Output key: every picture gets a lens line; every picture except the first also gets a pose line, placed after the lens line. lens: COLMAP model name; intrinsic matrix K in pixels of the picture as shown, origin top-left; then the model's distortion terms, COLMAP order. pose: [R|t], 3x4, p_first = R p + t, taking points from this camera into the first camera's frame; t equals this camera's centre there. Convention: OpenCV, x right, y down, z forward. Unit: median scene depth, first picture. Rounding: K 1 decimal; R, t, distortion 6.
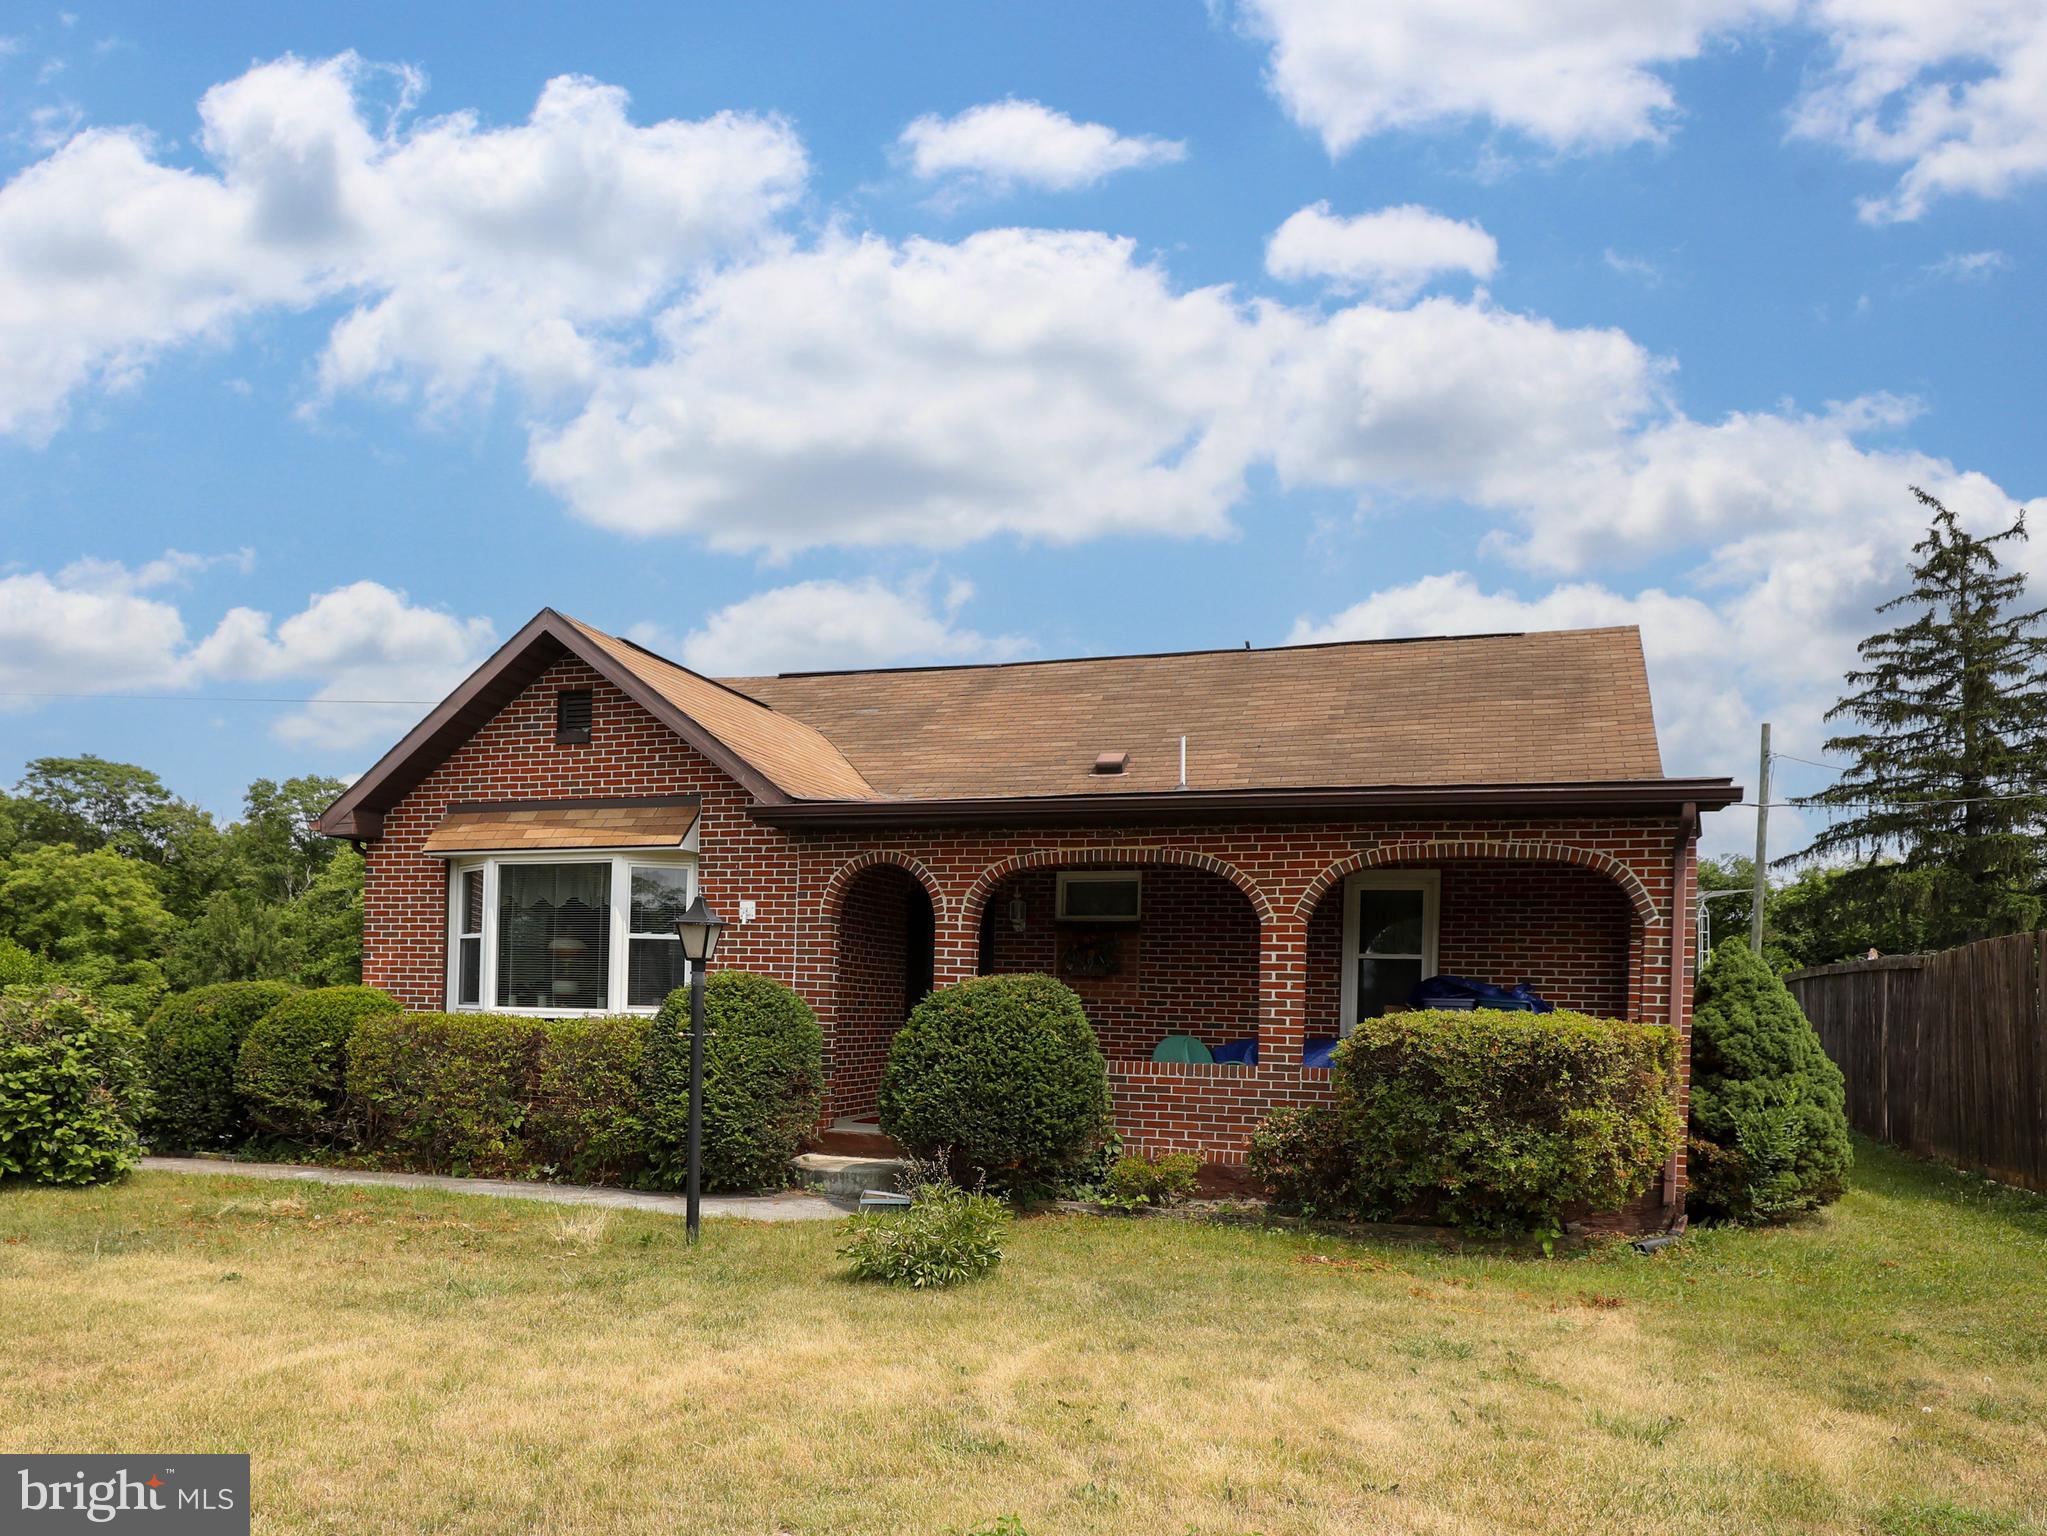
lens RADIAL K [[1138.9, 0, 1018.5], [0, 1138.9, 784.9], [0, 0, 1]] dist [-0.003749, -0.010784]
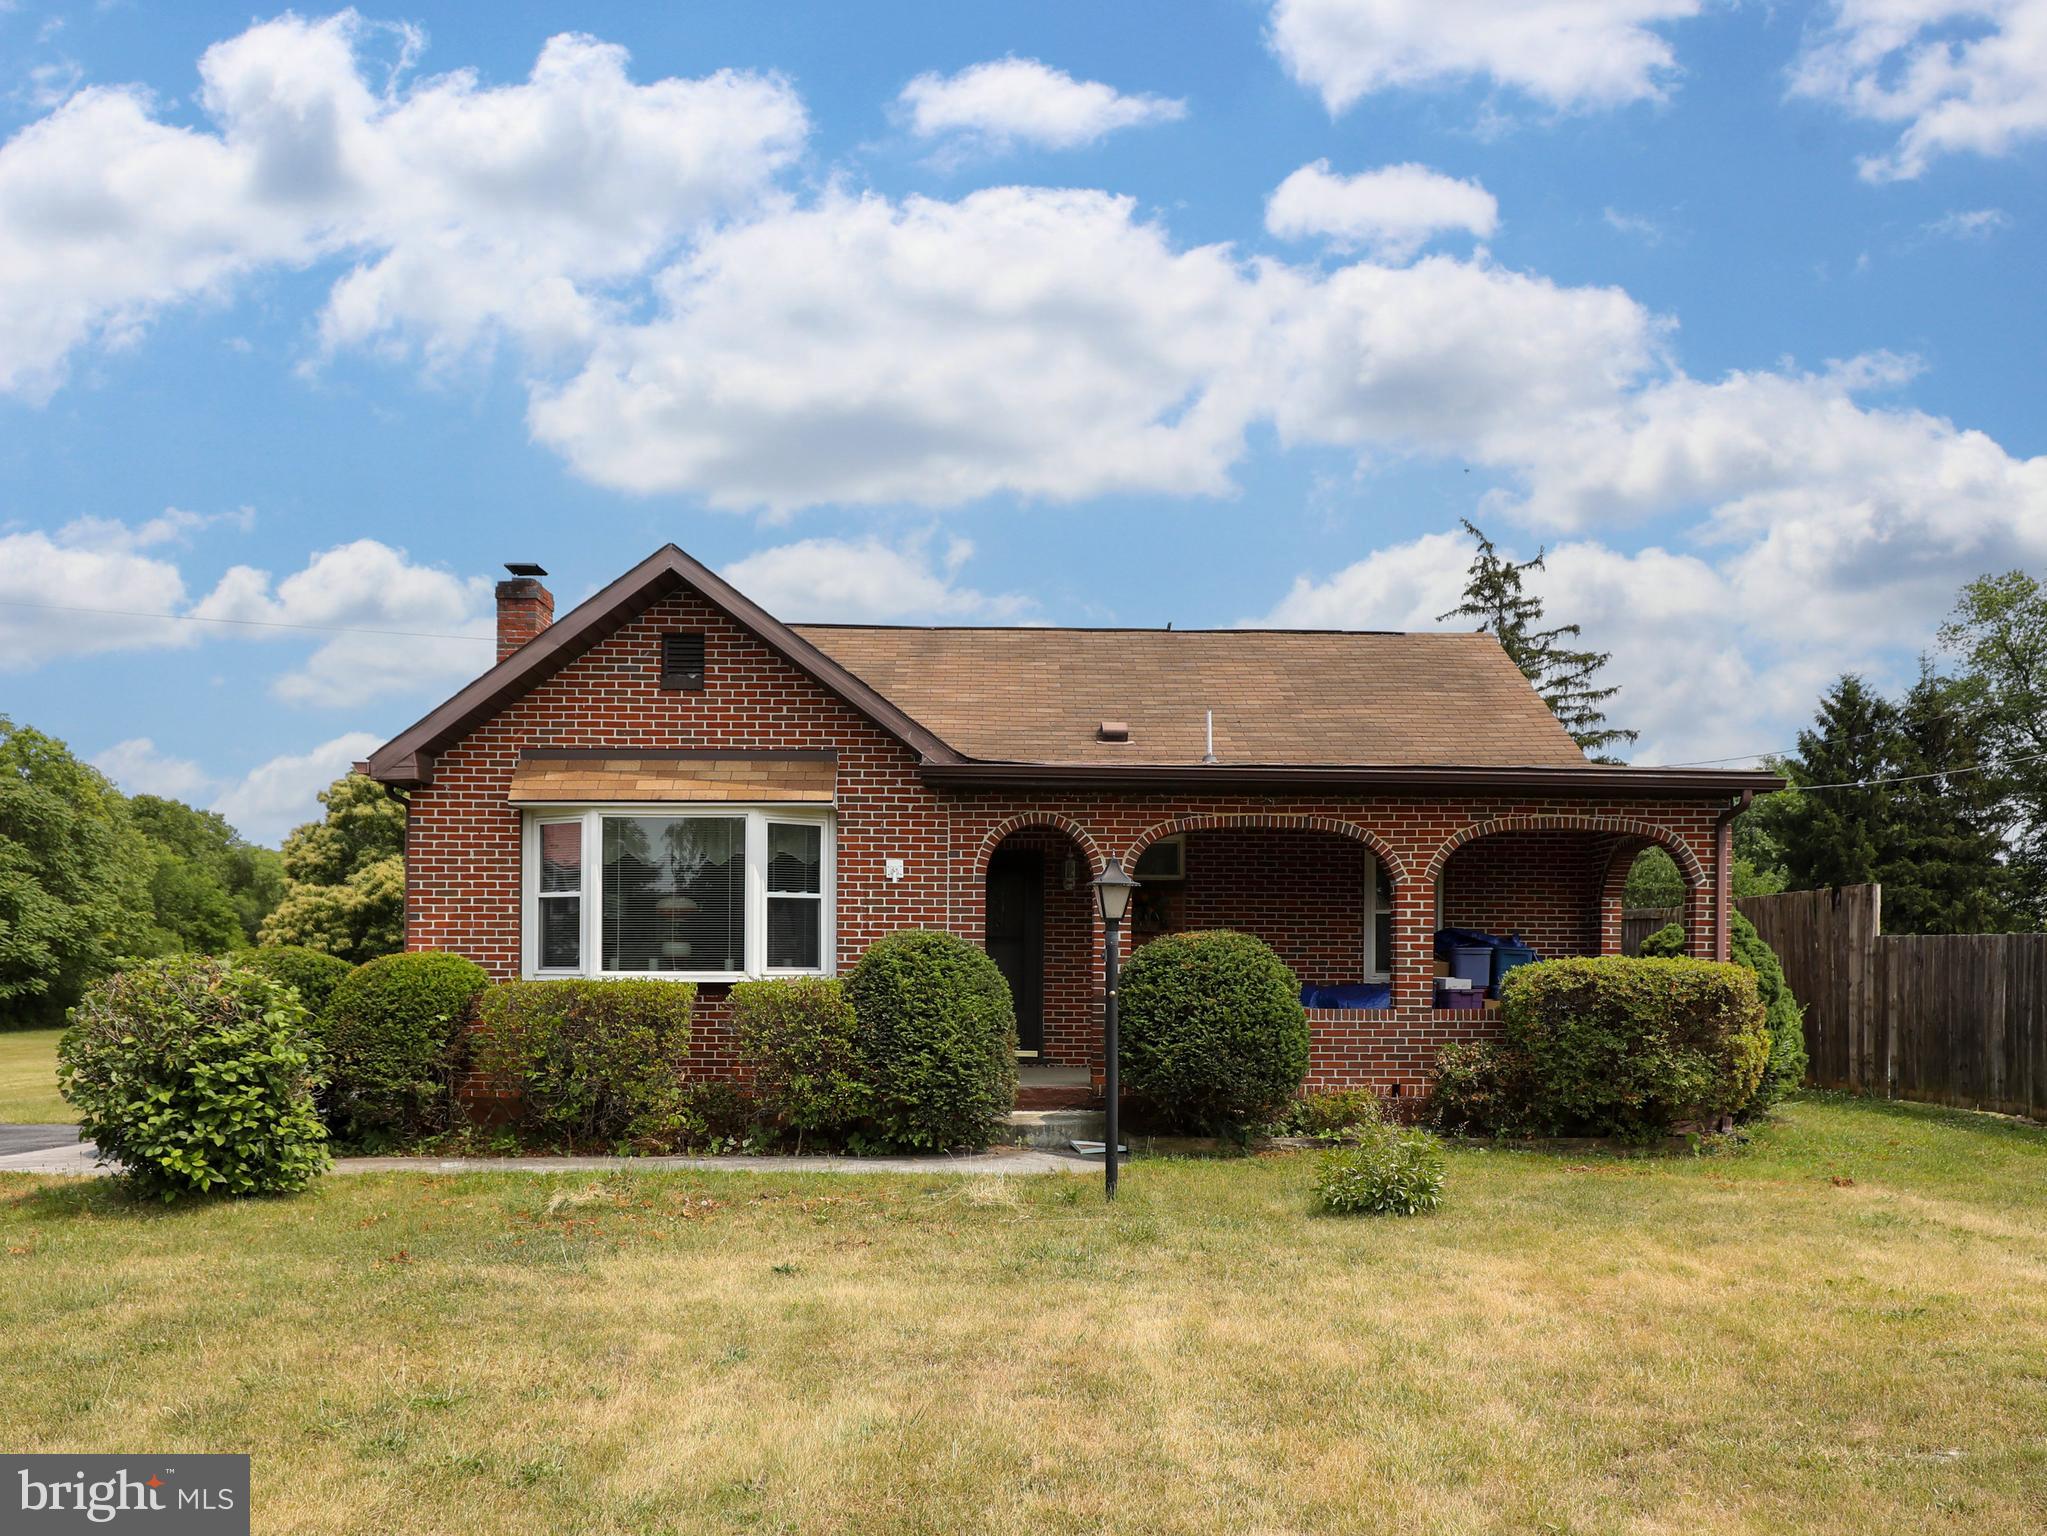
lens RADIAL K [[1121.0, 0, 985.7], [0, 1121.0, 749.9], [0, 0, 1]] dist [-0.005710, -0.000785]
pose [[0.956701, 0.037074, 0.288702, -0.464306], [-0.039143, 0.999233, 0.001394, 0.002381], [-0.288429, -0.012634, 0.957418, 0.046328]]
